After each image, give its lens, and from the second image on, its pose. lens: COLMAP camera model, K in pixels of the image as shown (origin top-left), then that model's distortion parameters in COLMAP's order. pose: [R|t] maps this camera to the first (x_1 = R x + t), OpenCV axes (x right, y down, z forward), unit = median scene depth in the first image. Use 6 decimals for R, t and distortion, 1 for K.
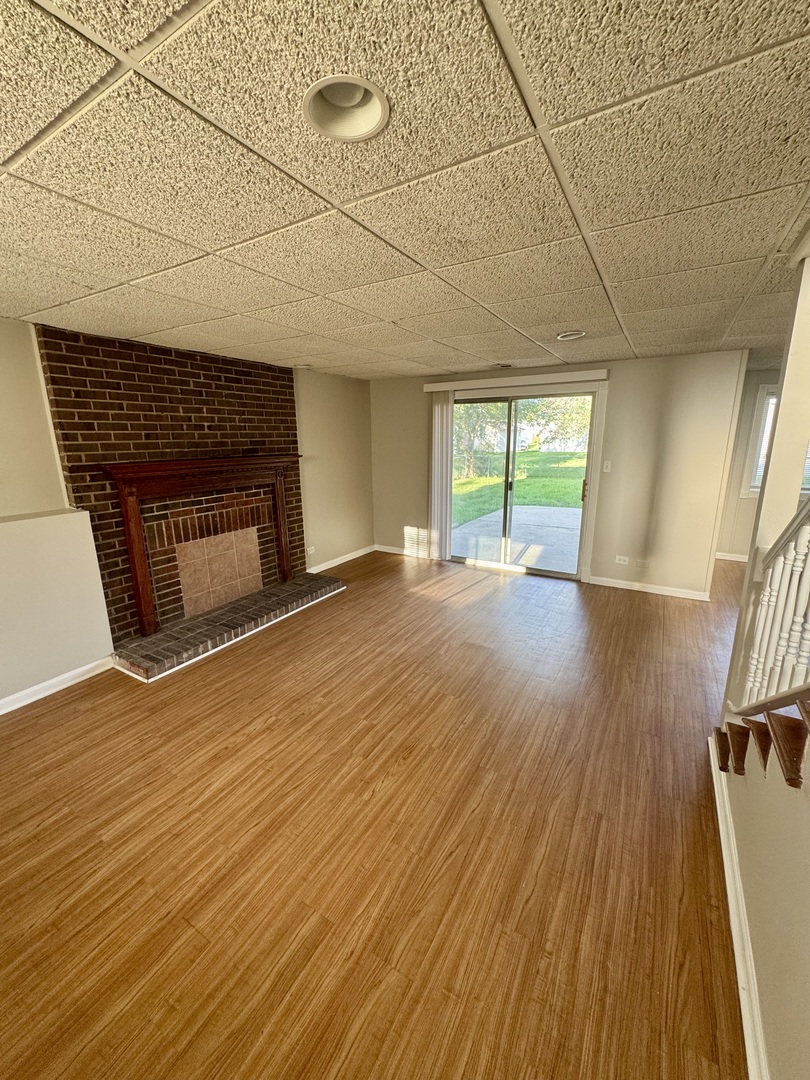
lens RADIAL K [[427.3, 0, 403.3], [0, 427.3, 541.0], [0, 0, 1]] dist [-0.005376, 0.000695]
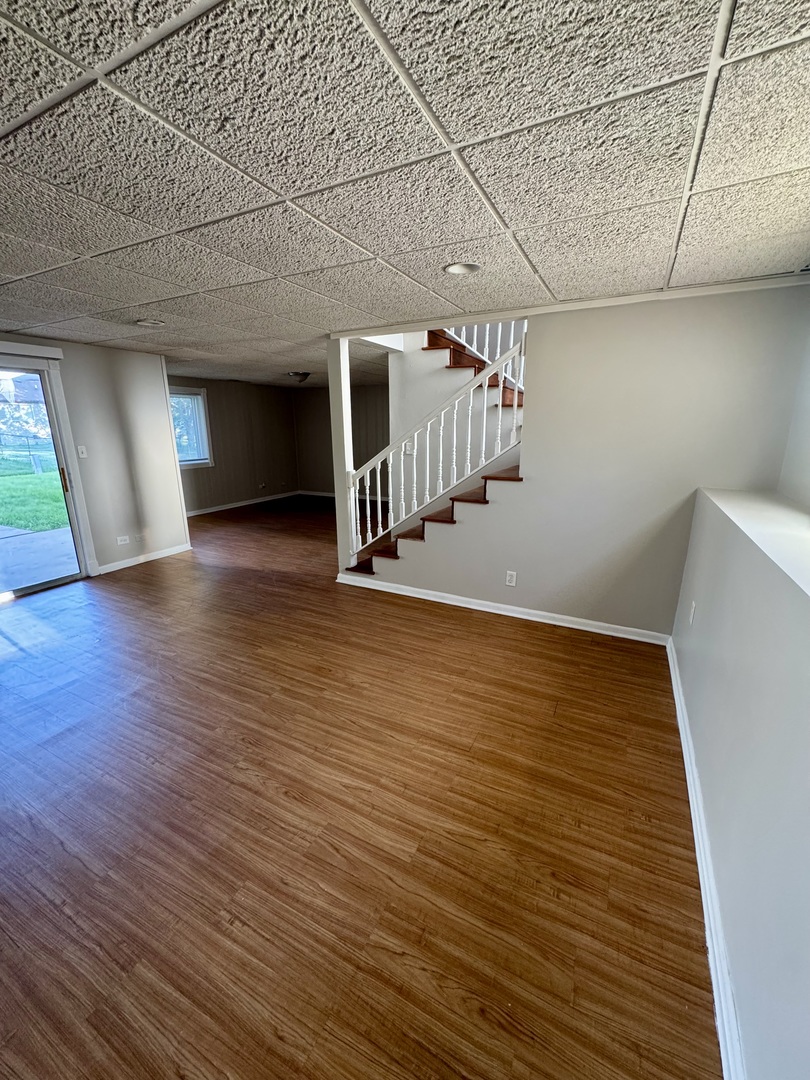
lens RADIAL K [[427.3, 0, 407.7], [0, 427.3, 541.1], [0, 0, 1]] dist [-0.005376, 0.000695]
pose [[-0.060966, -0.251994, 0.965806, -1.102519], [0.240003, 0.935517, 0.259241, -0.115928], [-0.968856, 0.247601, 0.003444, 0.663801]]
